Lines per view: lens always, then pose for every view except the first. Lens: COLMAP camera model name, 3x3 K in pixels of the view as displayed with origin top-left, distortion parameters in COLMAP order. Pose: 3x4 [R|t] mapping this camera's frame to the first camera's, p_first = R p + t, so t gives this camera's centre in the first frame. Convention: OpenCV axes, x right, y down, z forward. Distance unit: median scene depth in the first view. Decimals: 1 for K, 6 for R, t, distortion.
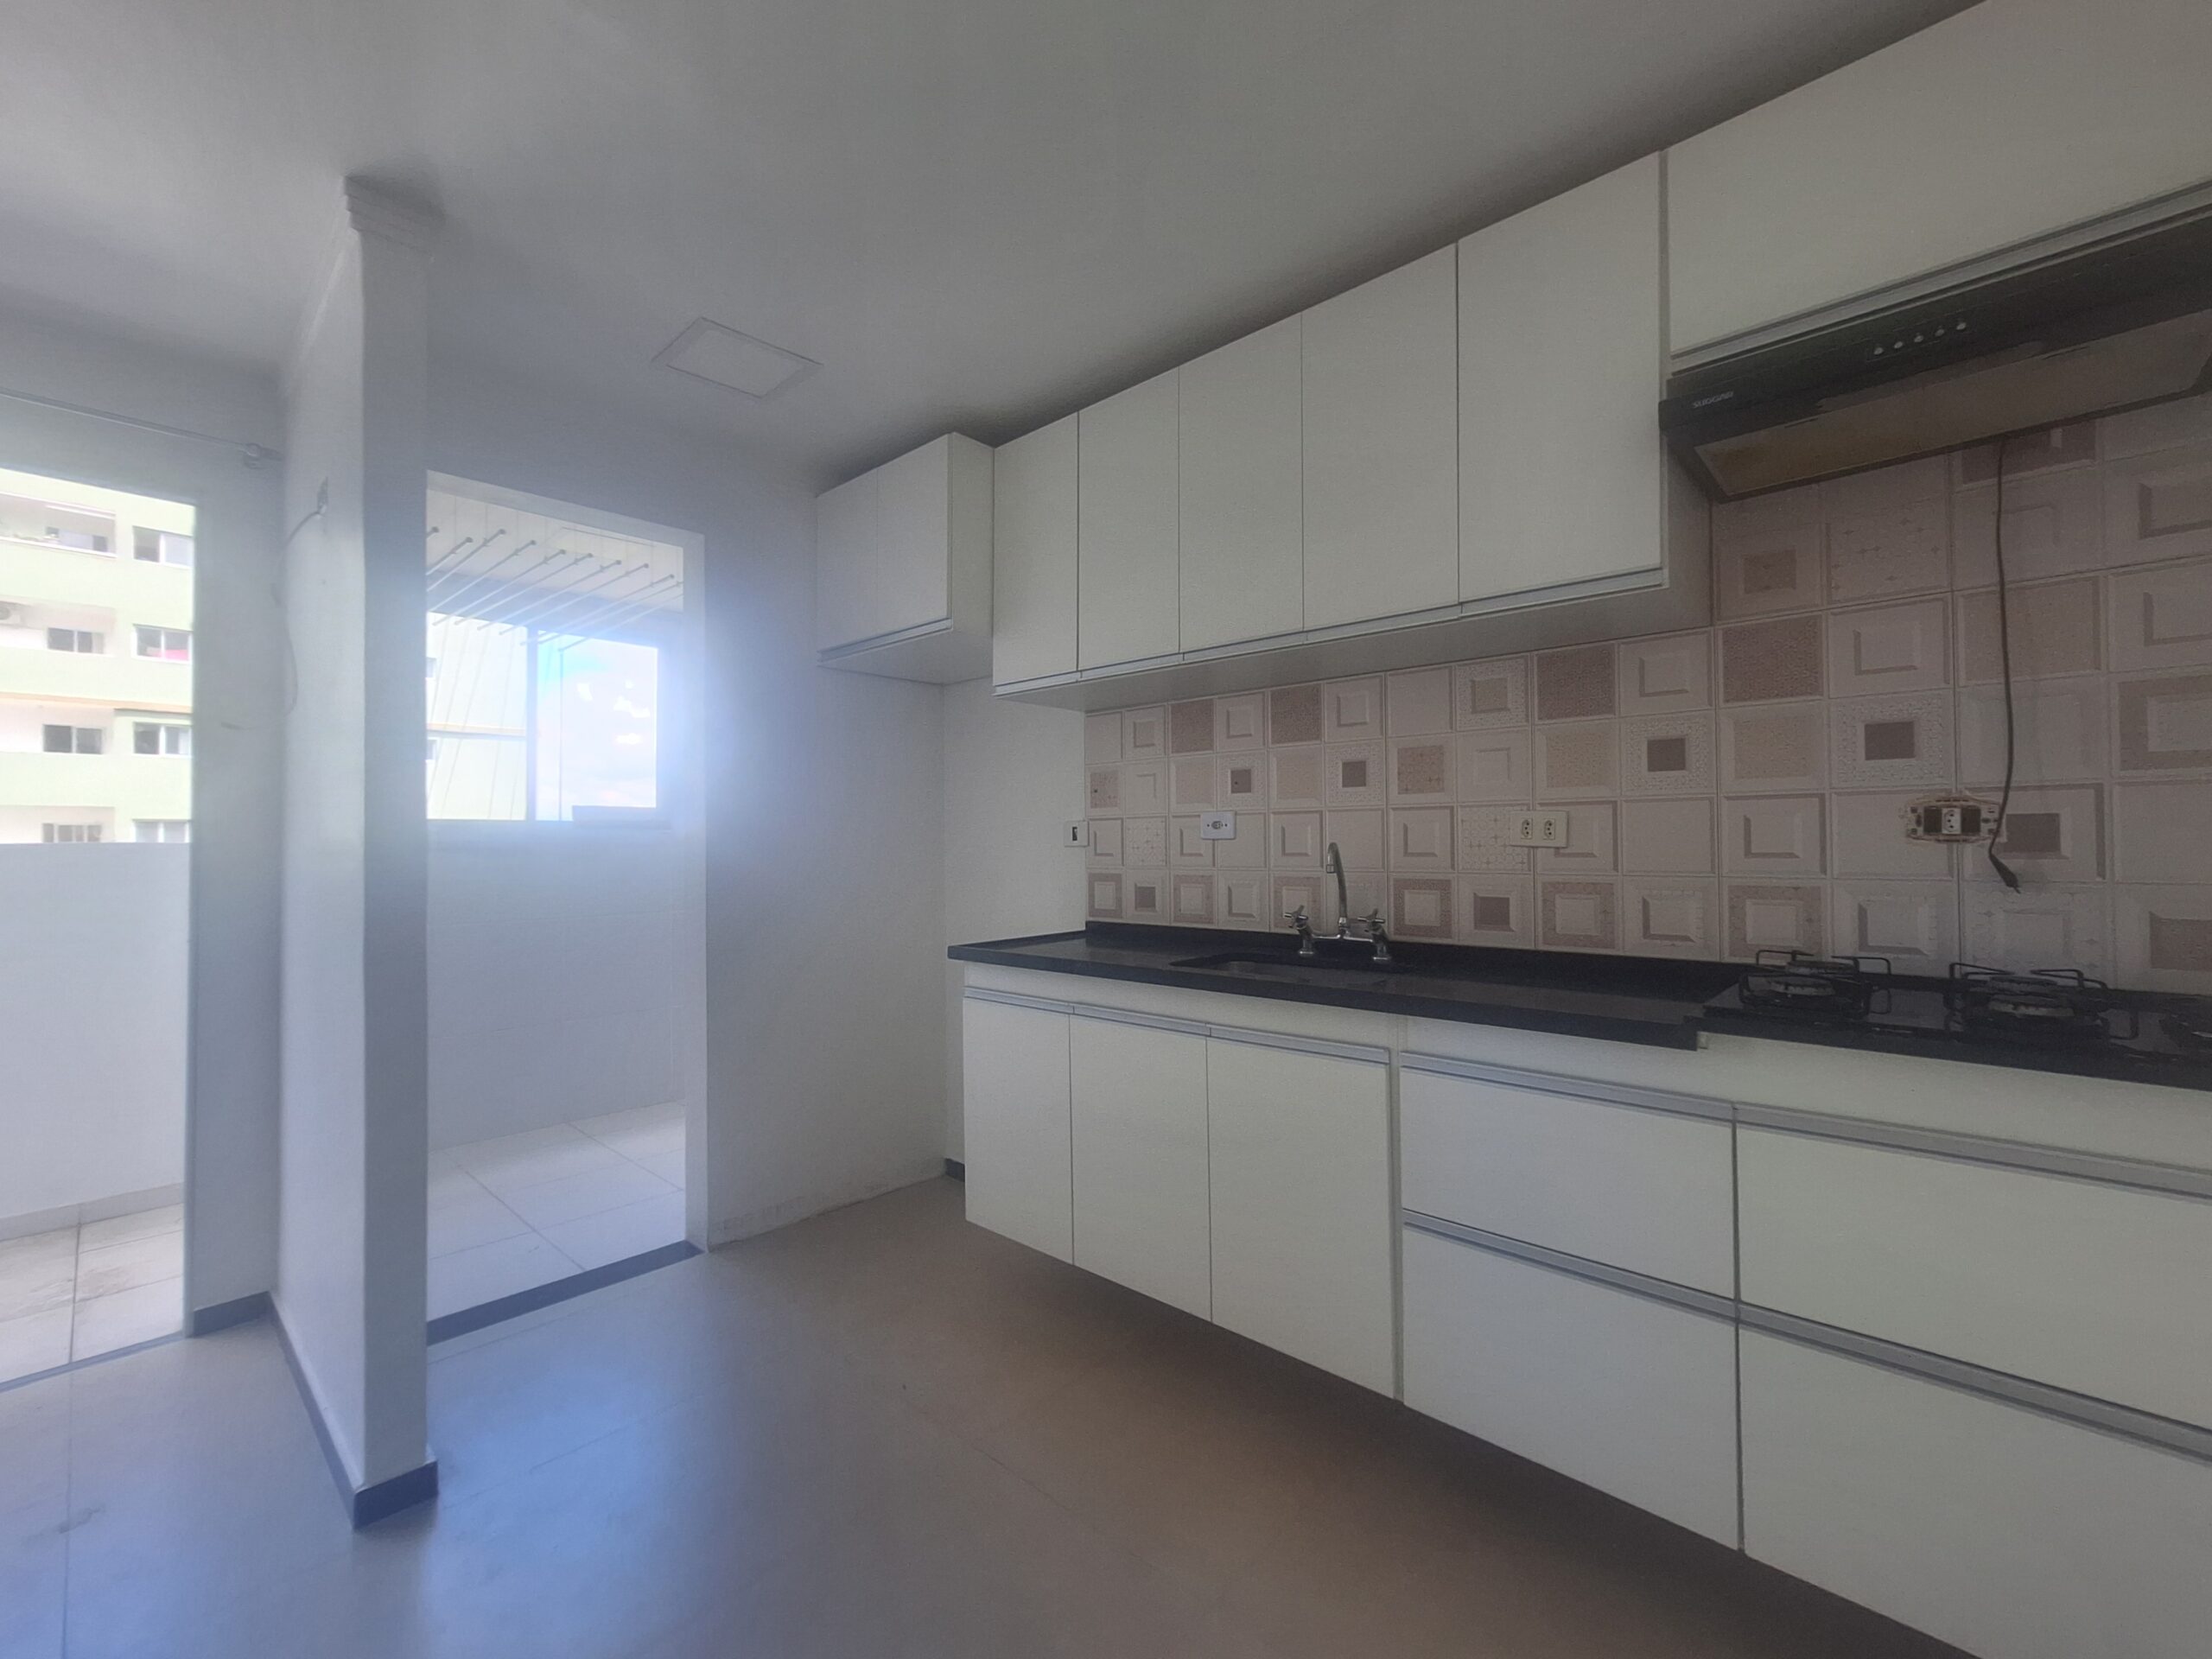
lens RADIAL K [[927.6, 0, 1127.3], [0, 927.6, 827.4], [0, 0, 1]] dist [-0.029005, 0.023291]
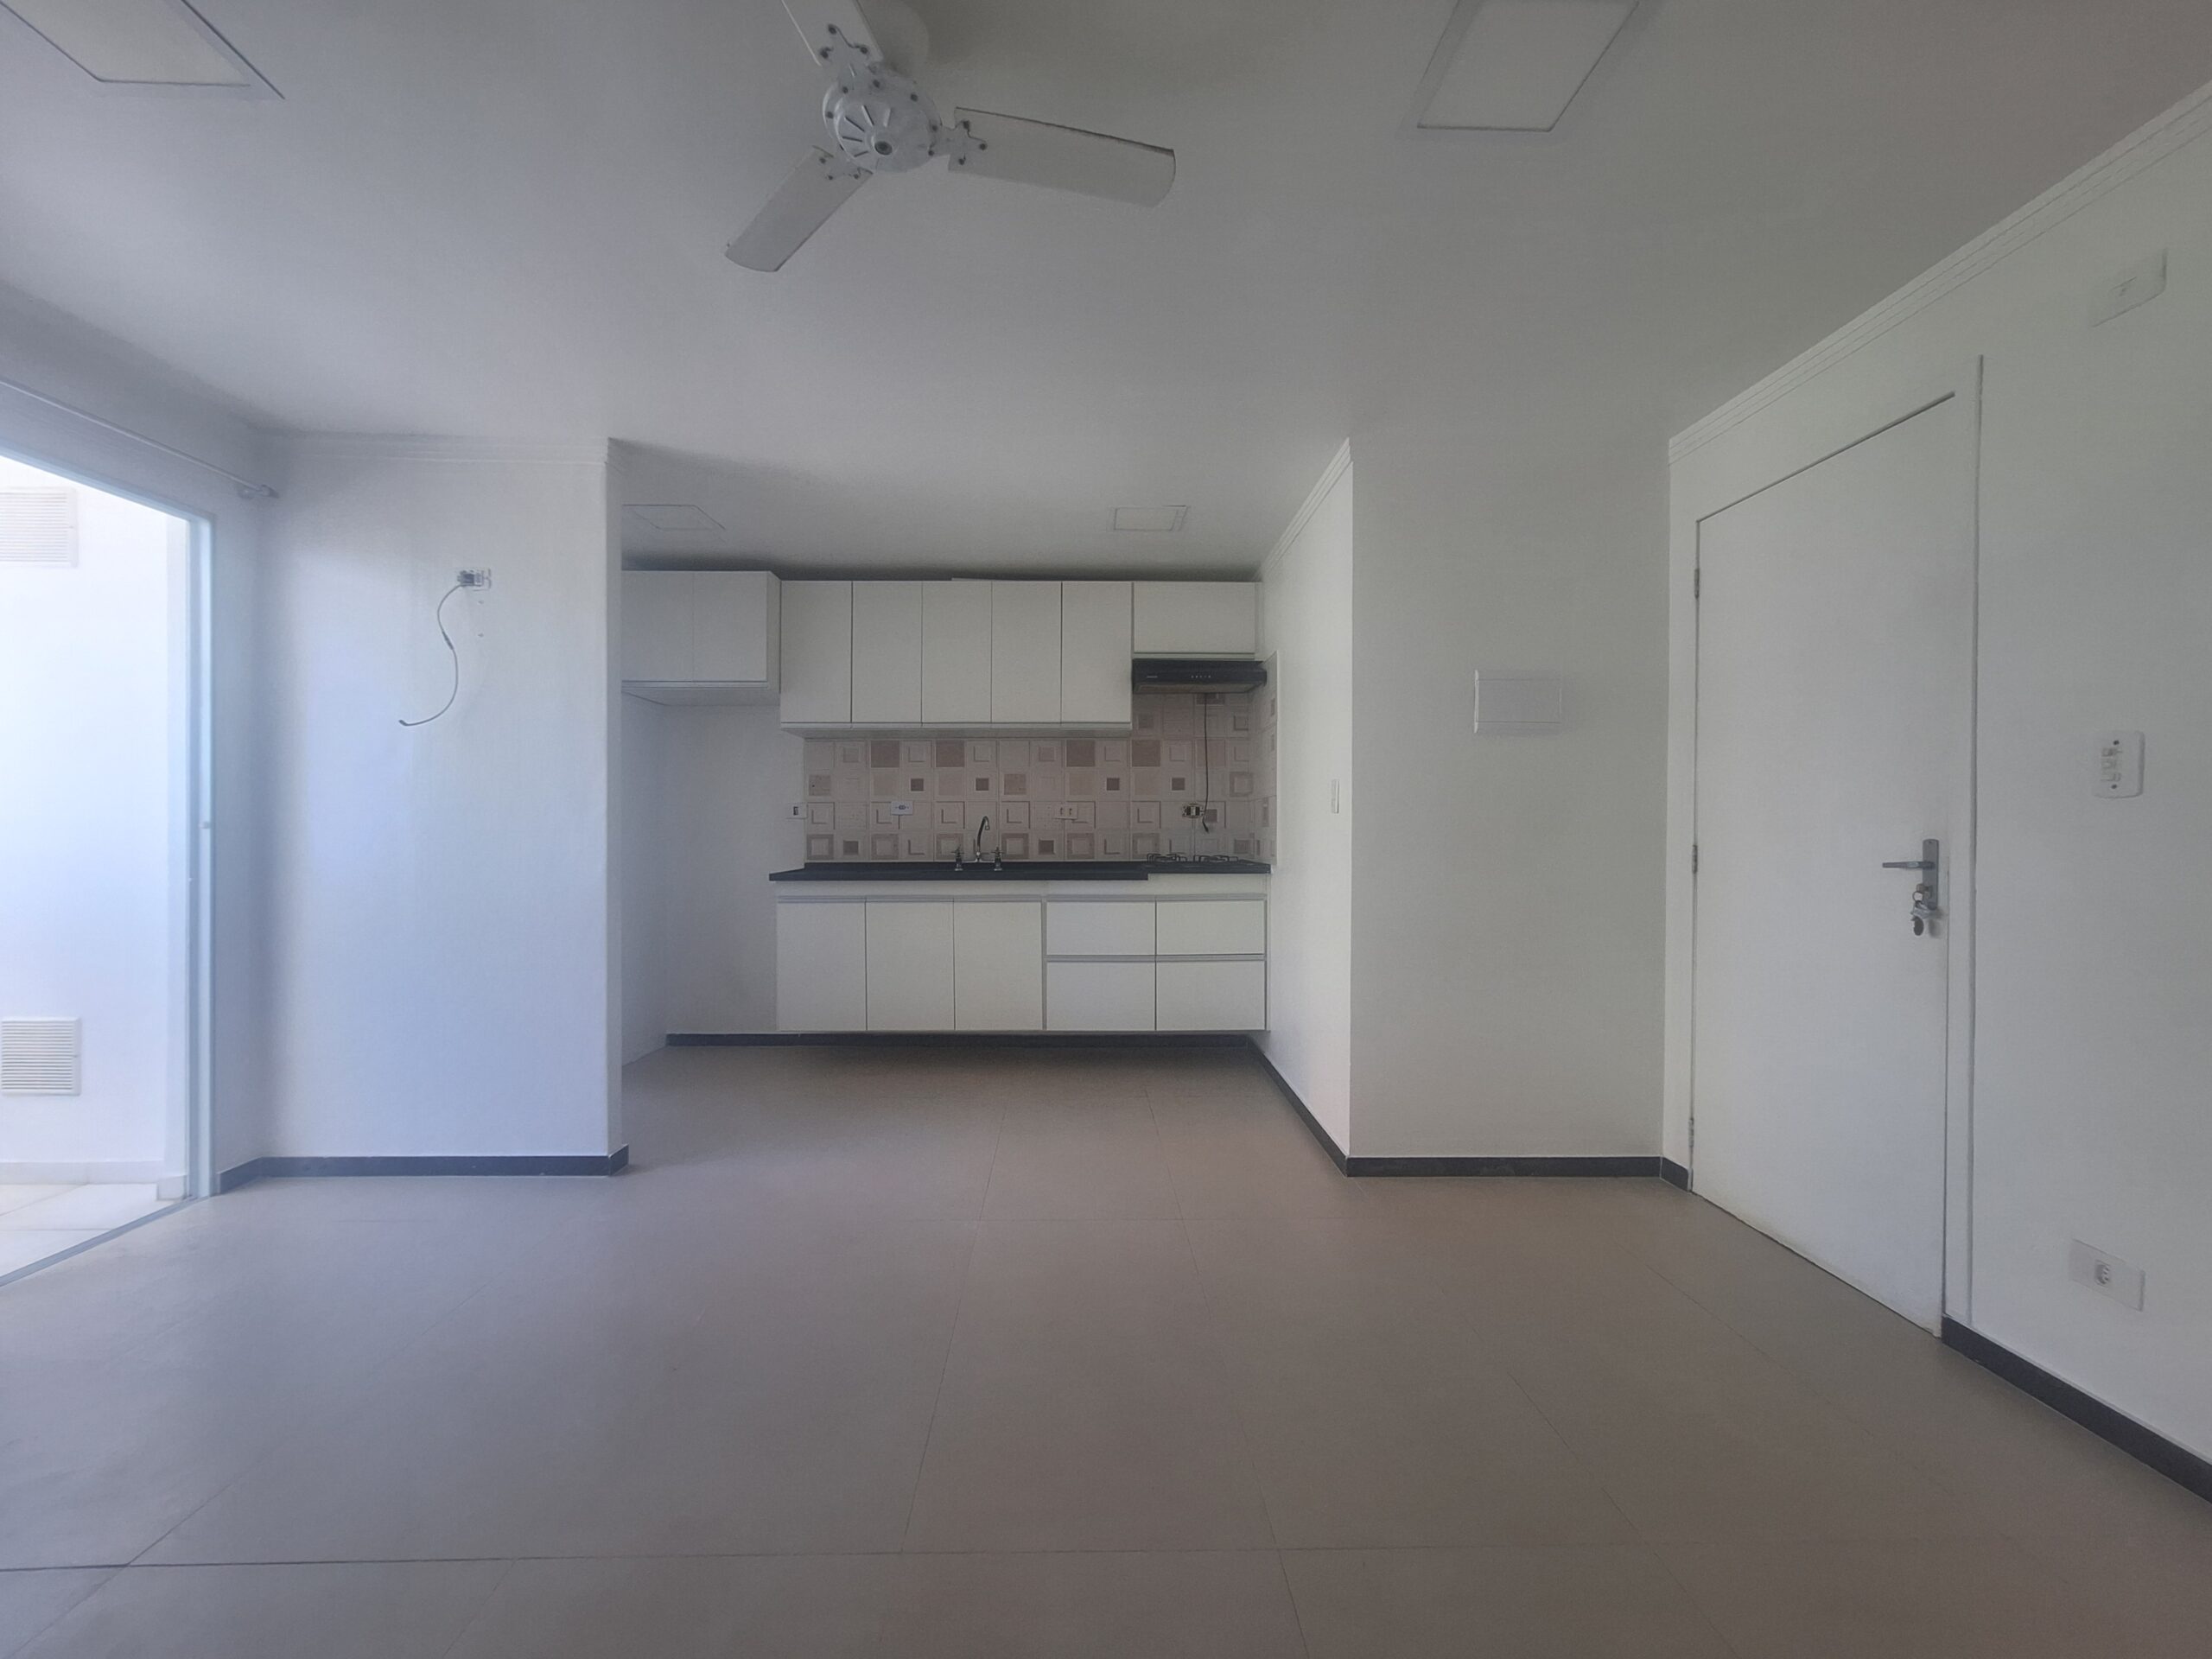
lens RADIAL K [[882.6, 0, 1096.3], [0, 882.6, 837.7], [0, 0, 1]] dist [-0.002237, -0.000085]
pose [[0.738505, 0.001233, 0.674247, -0.956219], [-0.015434, 0.999767, 0.015078, 0.030019], [-0.674071, -0.021541, 0.738352, -0.695148]]
